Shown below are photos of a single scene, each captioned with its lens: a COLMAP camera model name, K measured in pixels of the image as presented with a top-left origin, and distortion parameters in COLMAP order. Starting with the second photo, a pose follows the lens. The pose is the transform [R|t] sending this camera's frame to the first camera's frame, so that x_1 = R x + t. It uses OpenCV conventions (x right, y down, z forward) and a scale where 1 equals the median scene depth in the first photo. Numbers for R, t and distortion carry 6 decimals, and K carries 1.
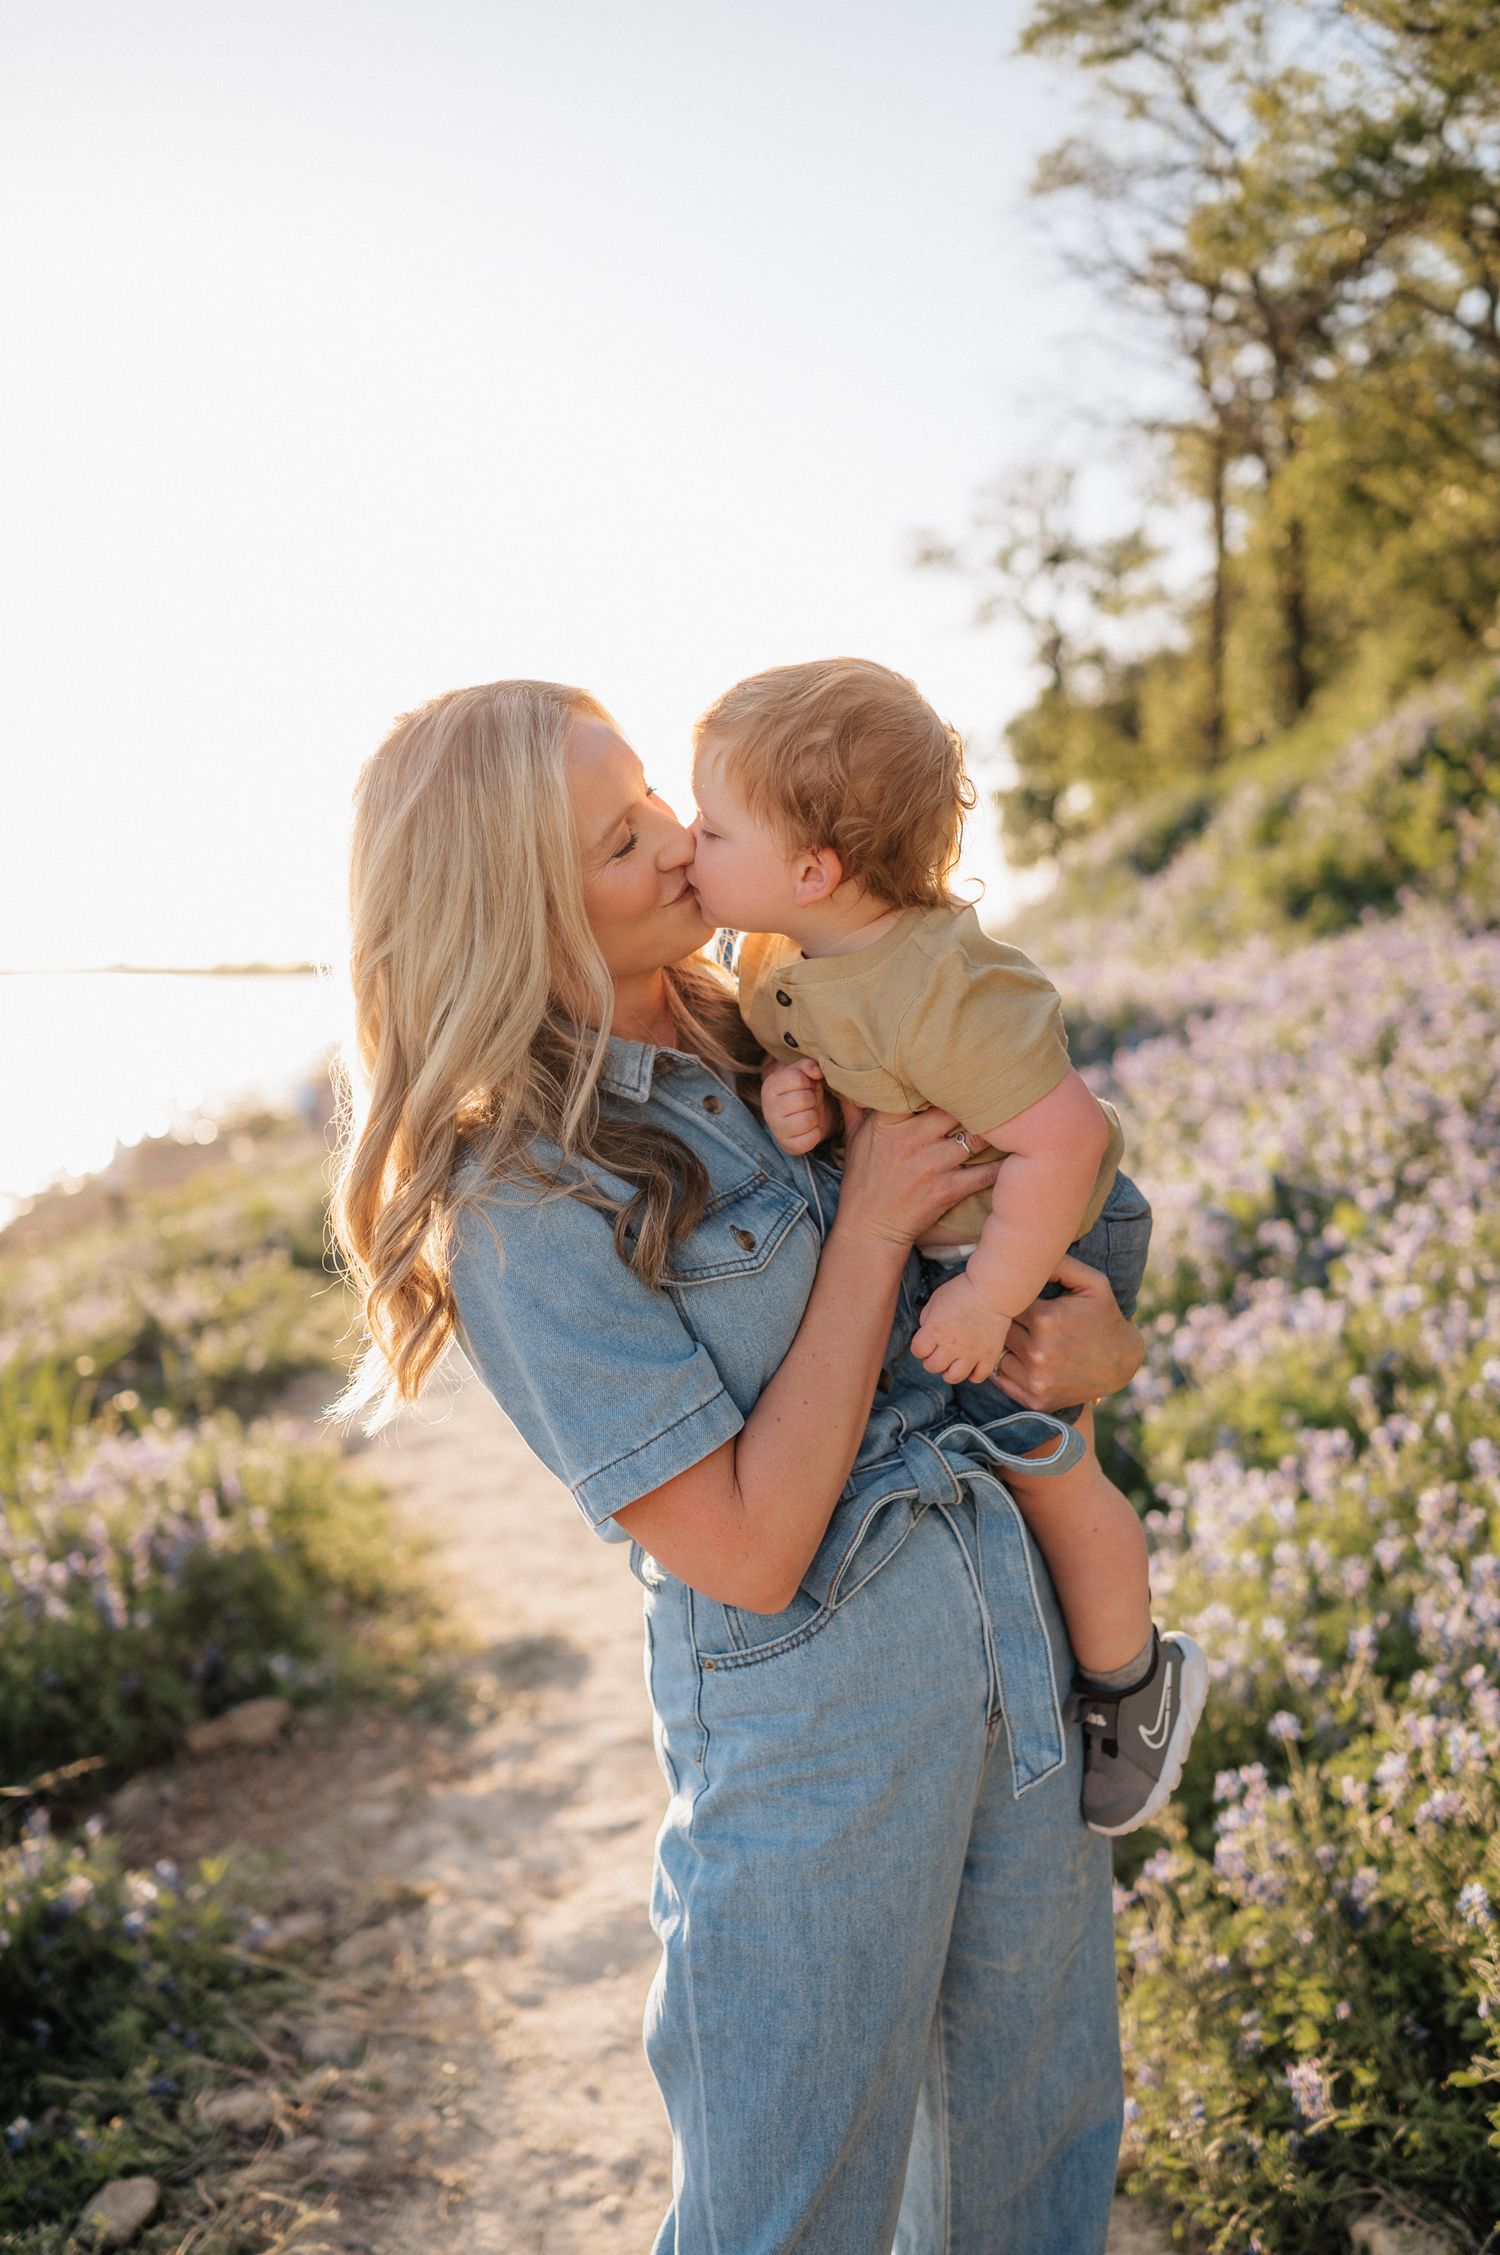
lens RADIAL K [[2194.8, 0, 886.0], [0, 2194.8, 1123.6], [0, 0, 1]] dist [-0.002323, 0.024886]
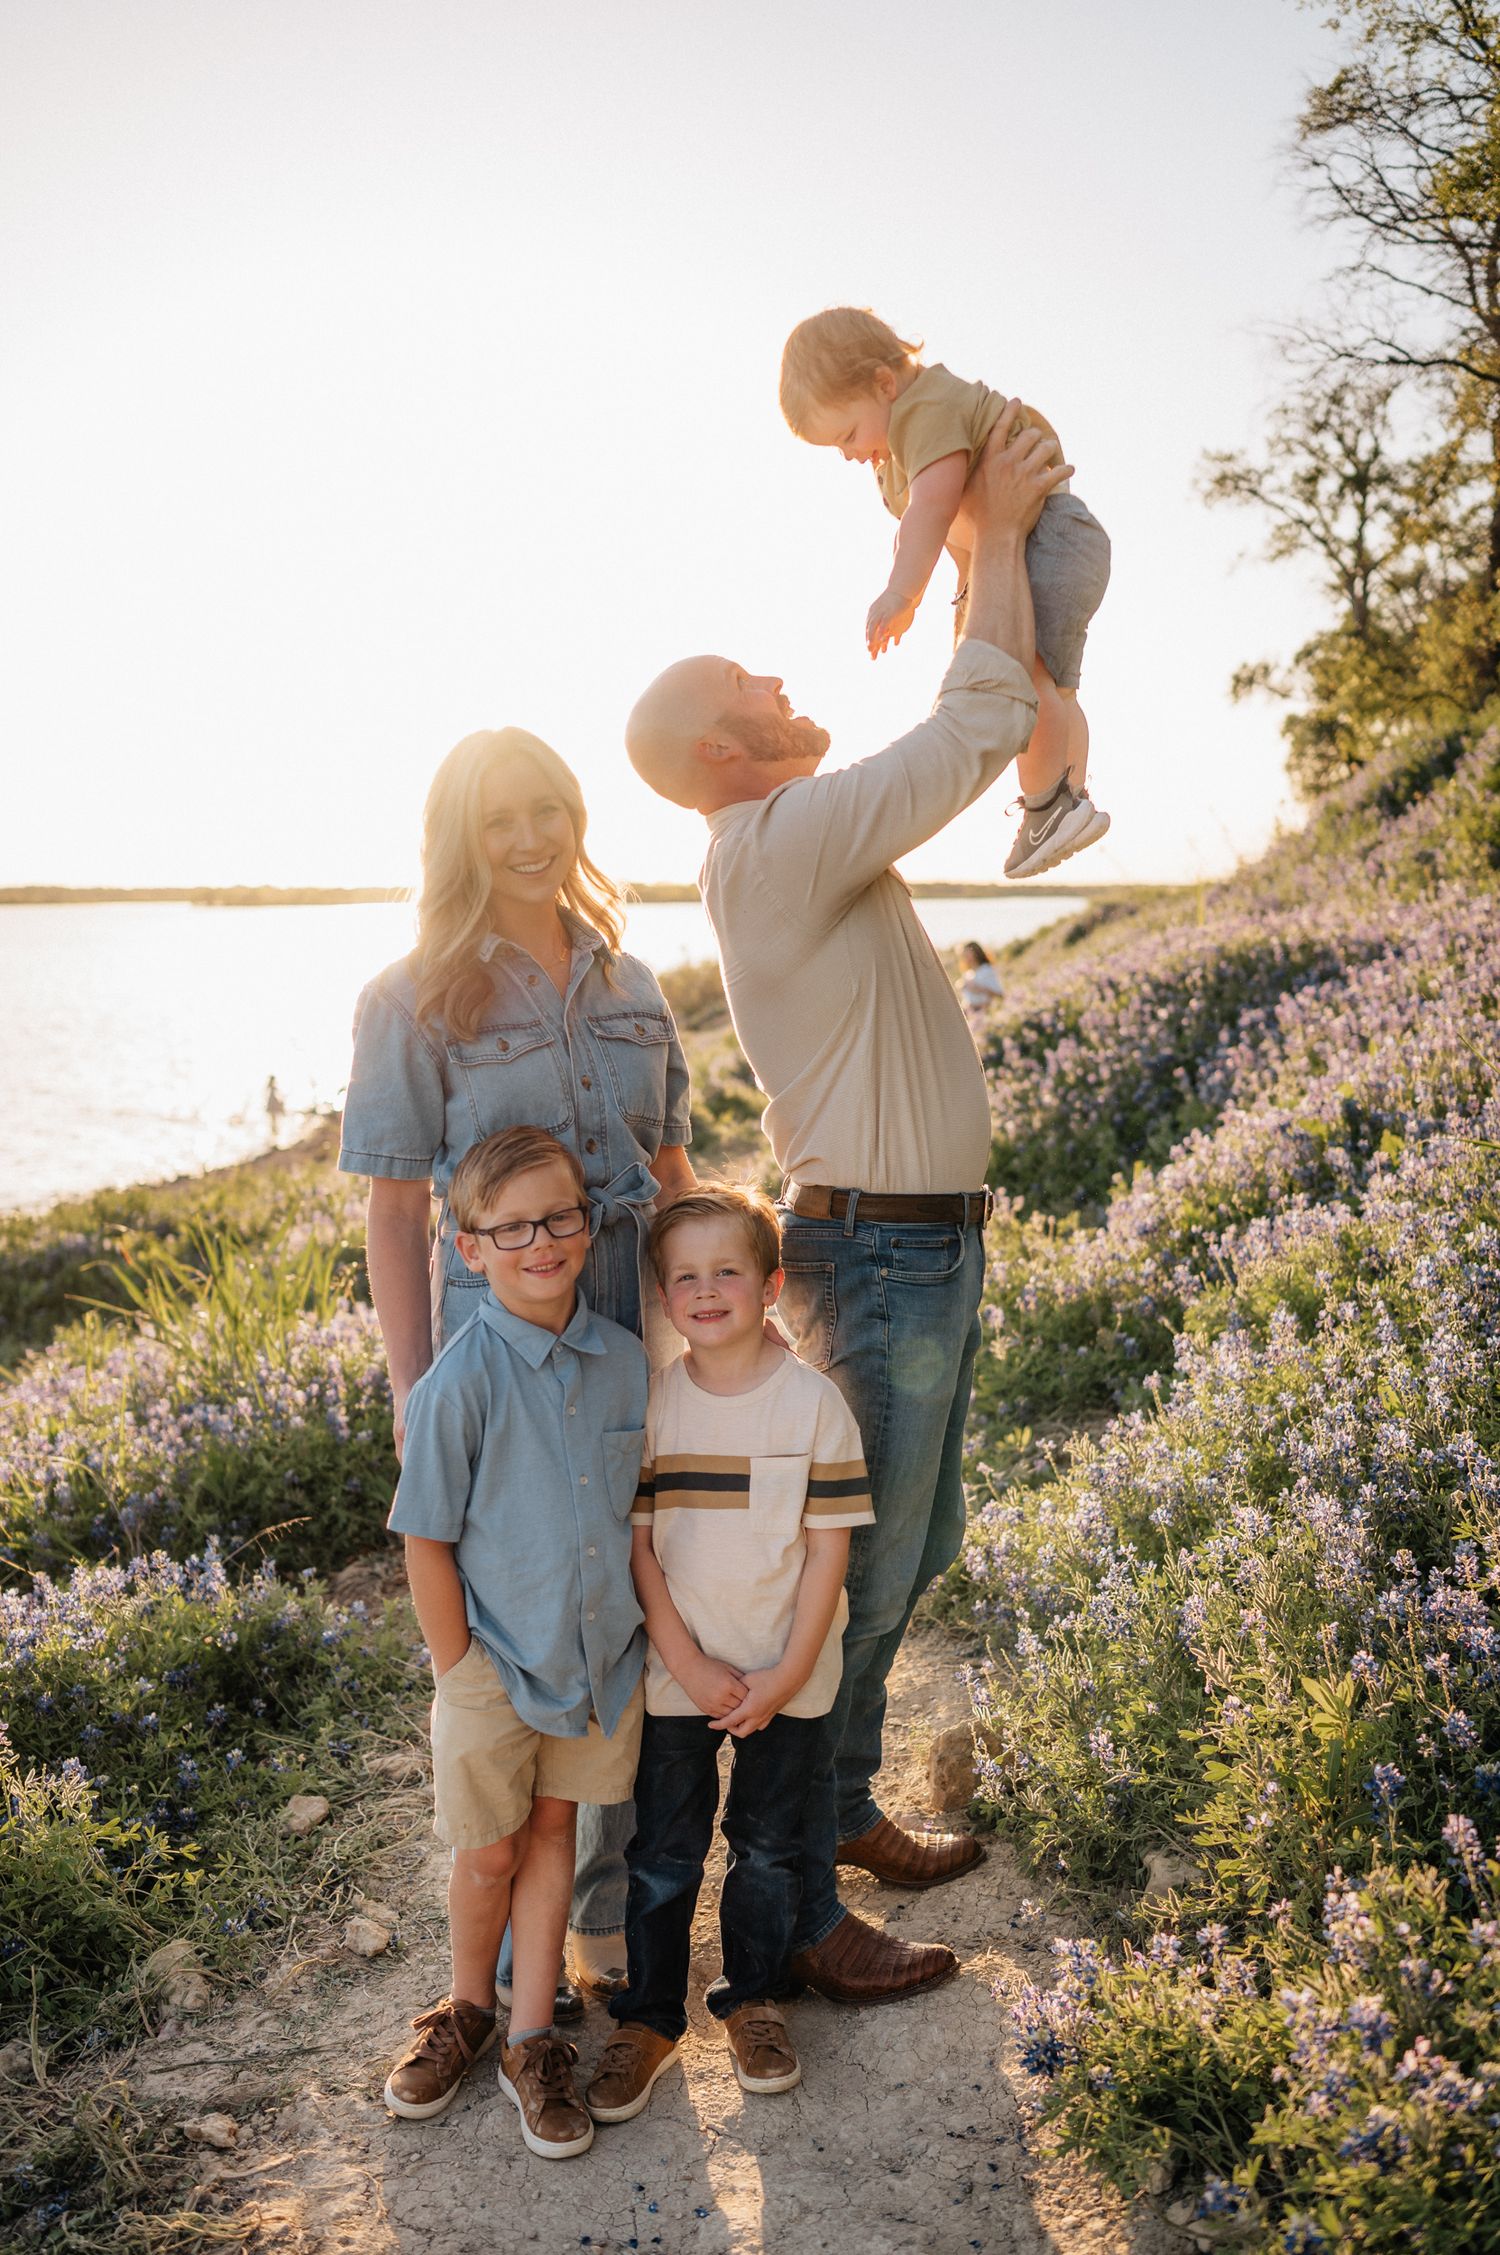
lens RADIAL K [[2194.8, 0, 886.0], [0, 2194.8, 1123.6], [0, 0, 1]] dist [-0.002323, 0.024886]
pose [[0.990584, 0.022924, -0.134971, 0.122138], [-0.018549, 0.999264, 0.033584, 0.000163], [0.135642, -0.030764, 0.990280, -0.196143]]
